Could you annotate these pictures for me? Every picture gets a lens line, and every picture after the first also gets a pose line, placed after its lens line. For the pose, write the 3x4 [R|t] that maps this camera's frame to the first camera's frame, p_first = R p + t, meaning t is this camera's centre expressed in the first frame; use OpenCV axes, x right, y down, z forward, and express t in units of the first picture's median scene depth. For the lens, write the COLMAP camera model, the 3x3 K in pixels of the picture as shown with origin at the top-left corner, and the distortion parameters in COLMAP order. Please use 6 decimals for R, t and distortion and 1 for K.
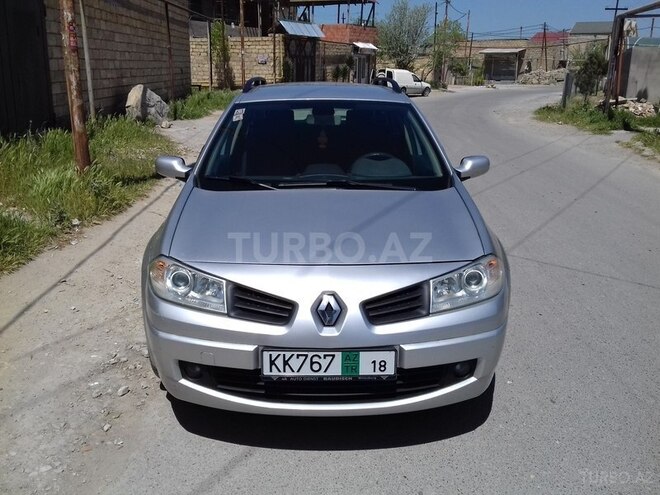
lens RADIAL K [[606.7, 0, 323.4], [0, 606.7, 232.0], [0, 0, 1]] dist [0.083626, -0.179414]
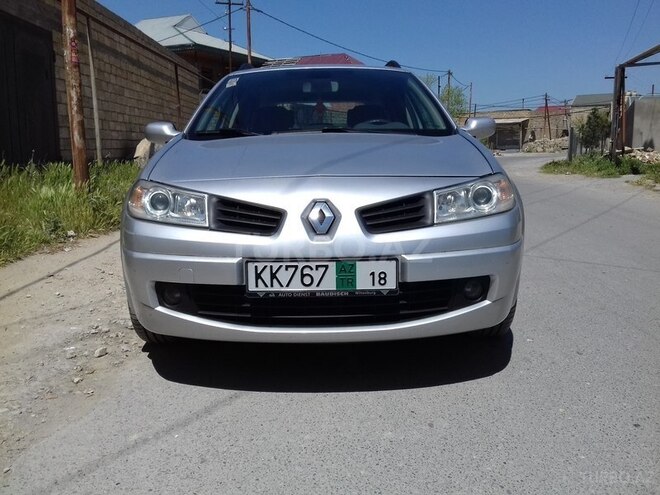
lens RADIAL K [[605.6, 0, 323.7], [0, 605.6, 231.4], [0, 0, 1]] dist [0.083720, -0.173144]
pose [[0.999662, -0.019921, -0.016713, 0.025881], [0.017679, 0.992004, -0.124965, 0.244759], [0.019068, 0.124627, 0.992020, 0.107045]]
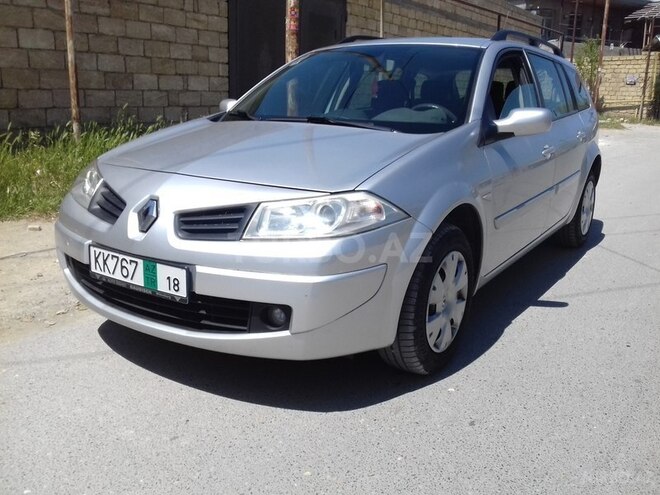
lens RADIAL K [[597.7, 0, 330.1], [0, 597.7, 240.3], [0, 0, 1]] dist [0.089288, -0.167990]
pose [[0.821433, 0.147571, -0.550882, 0.706800], [-0.165344, 0.986079, 0.017603, 0.097367], [0.545811, 0.076626, 0.834397, 0.364906]]
